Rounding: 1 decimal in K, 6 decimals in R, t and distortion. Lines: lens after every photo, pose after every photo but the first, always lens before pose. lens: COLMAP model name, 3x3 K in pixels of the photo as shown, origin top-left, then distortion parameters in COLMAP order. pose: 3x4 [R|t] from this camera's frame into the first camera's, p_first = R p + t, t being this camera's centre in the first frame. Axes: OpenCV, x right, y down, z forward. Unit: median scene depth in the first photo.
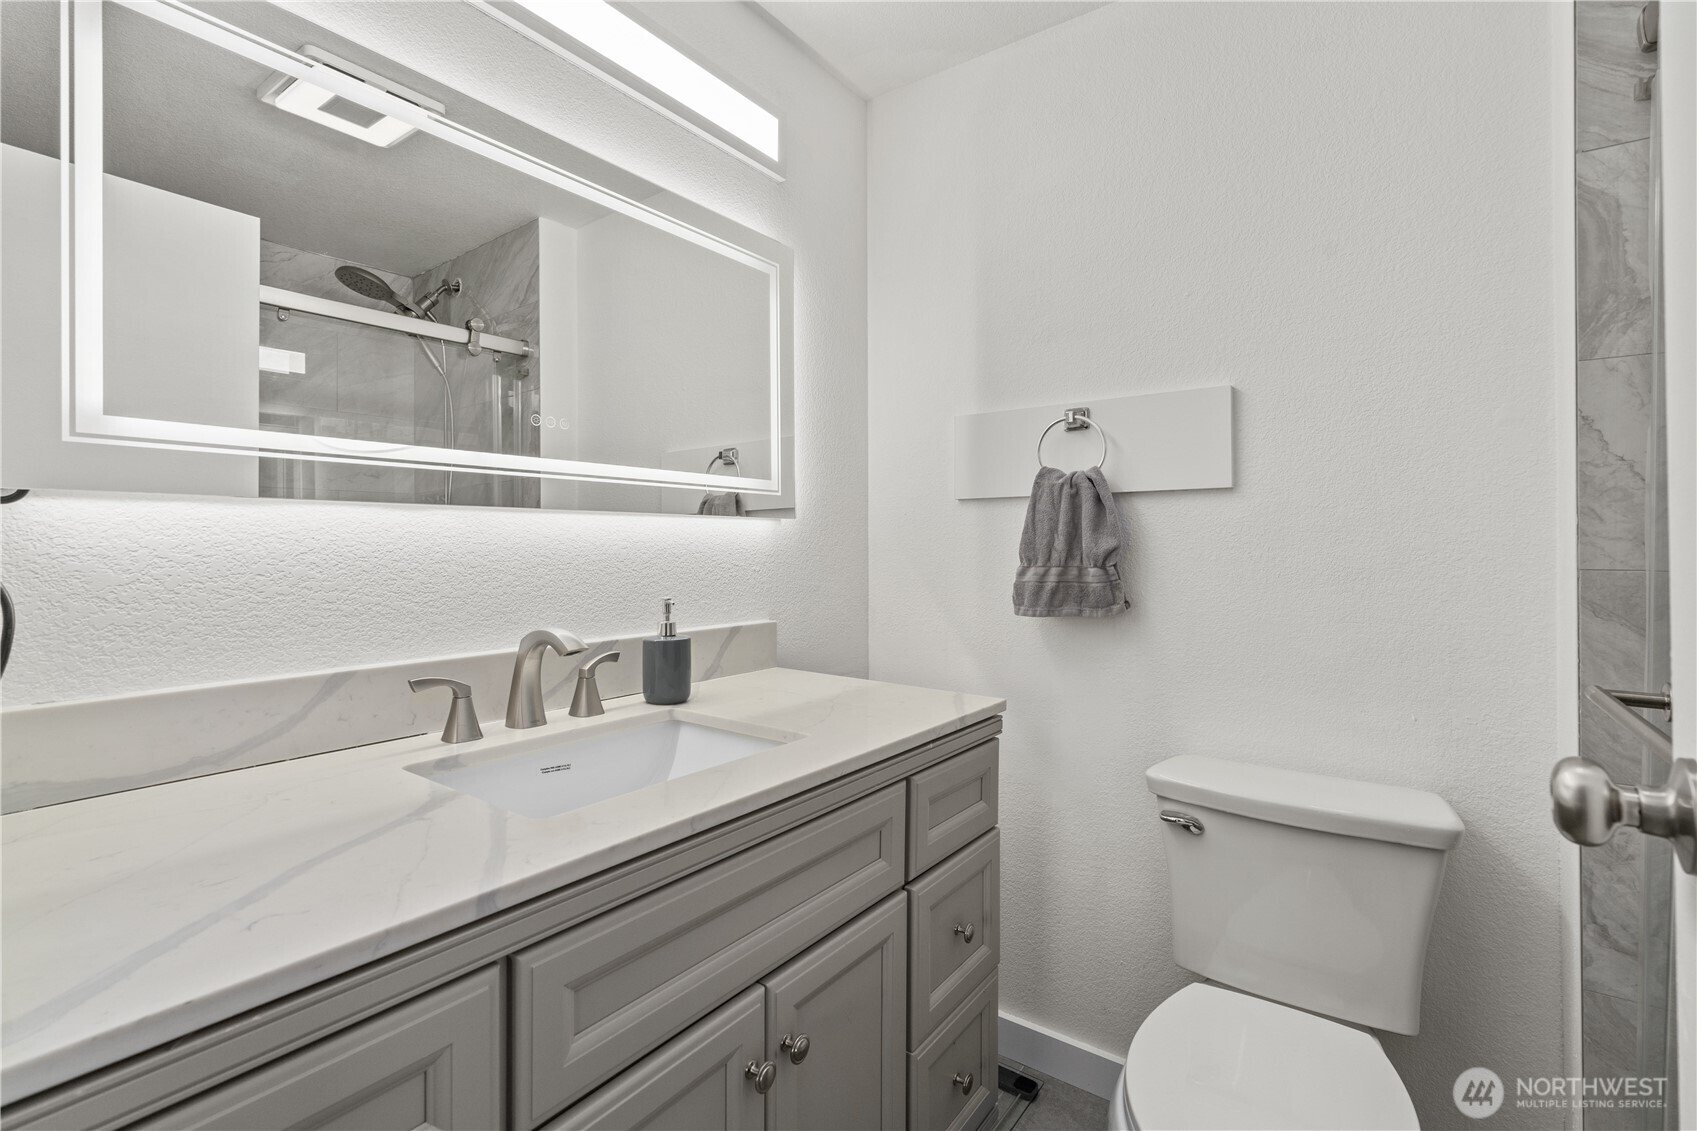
lens RADIAL K [[776.2, 0, 846.1], [0, 776.2, 562.5], [0, 0, 1]] dist [-0.005962, 0.001979]
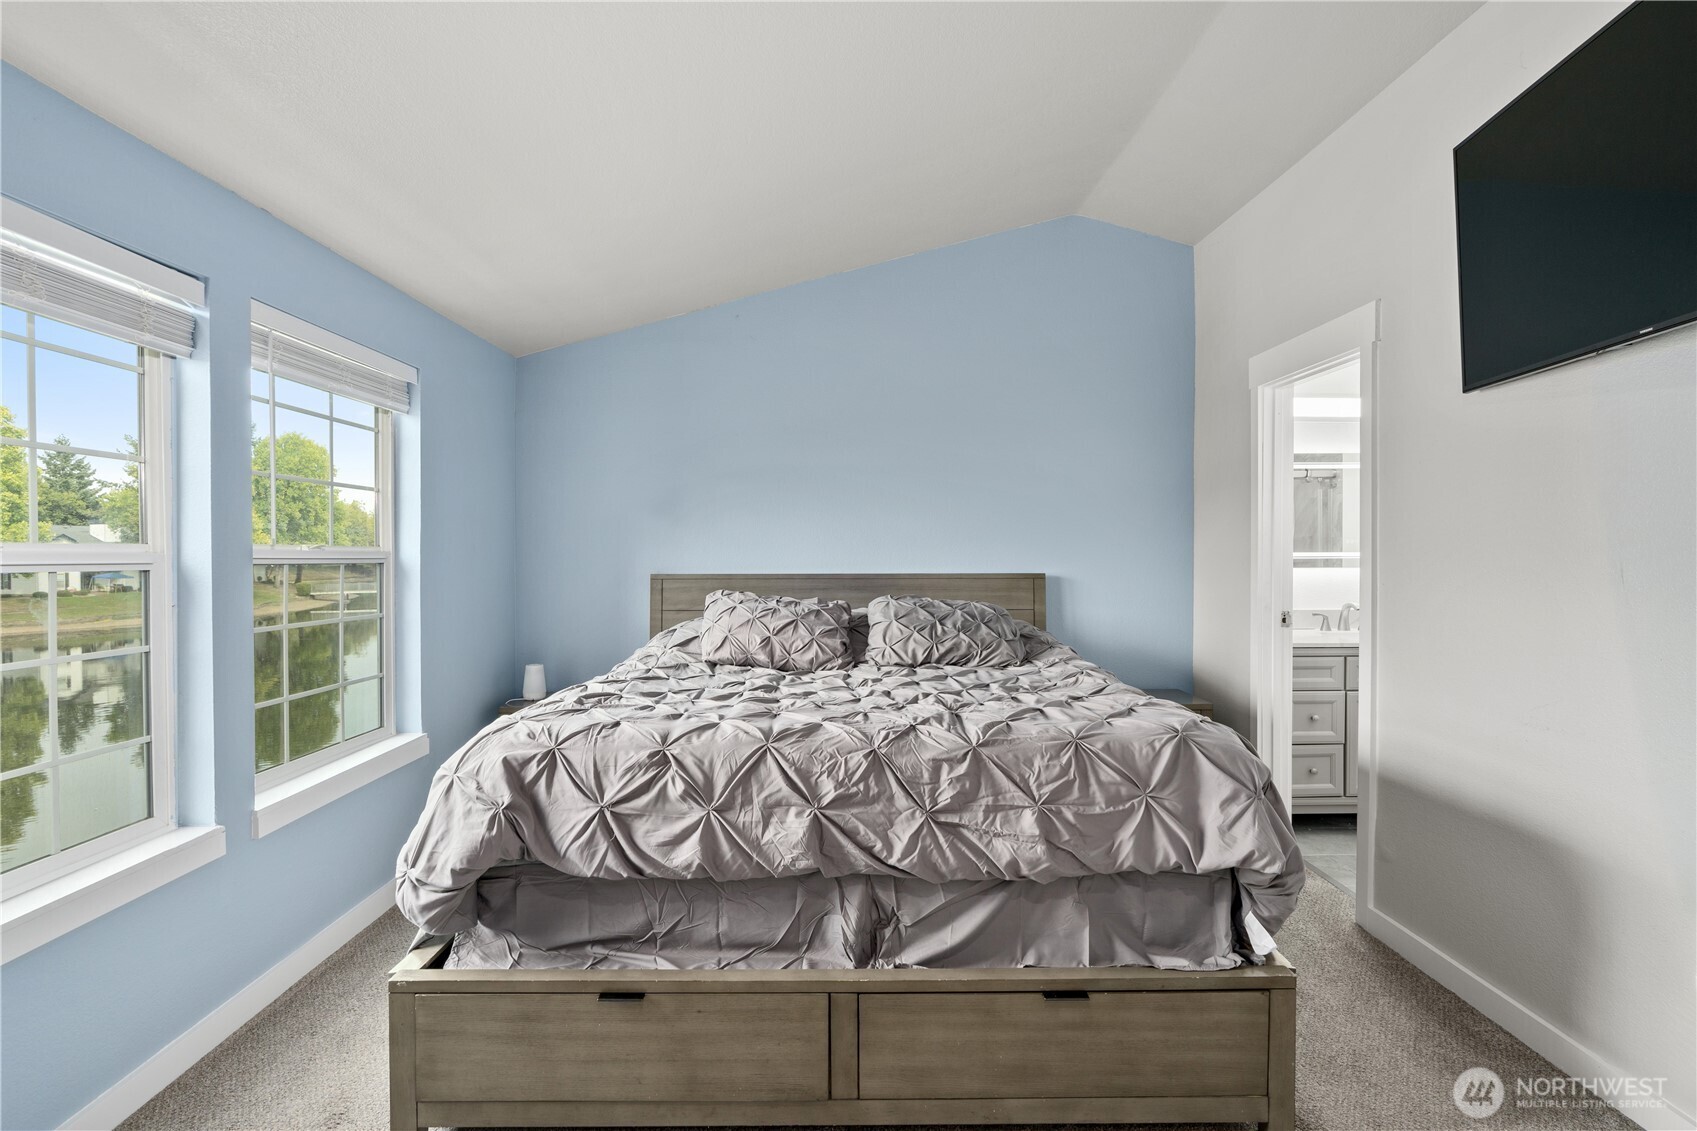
lens RADIAL K [[776.2, 0, 844.2], [0, 776.2, 554.4], [0, 0, 1]] dist [-0.005962, 0.001979]
pose [[0.596955, 0.001990, -0.802273, 1.076613], [0.002050, 0.999990, 0.004005, -0.157670], [0.802272, -0.004035, 0.596944, -2.978674]]
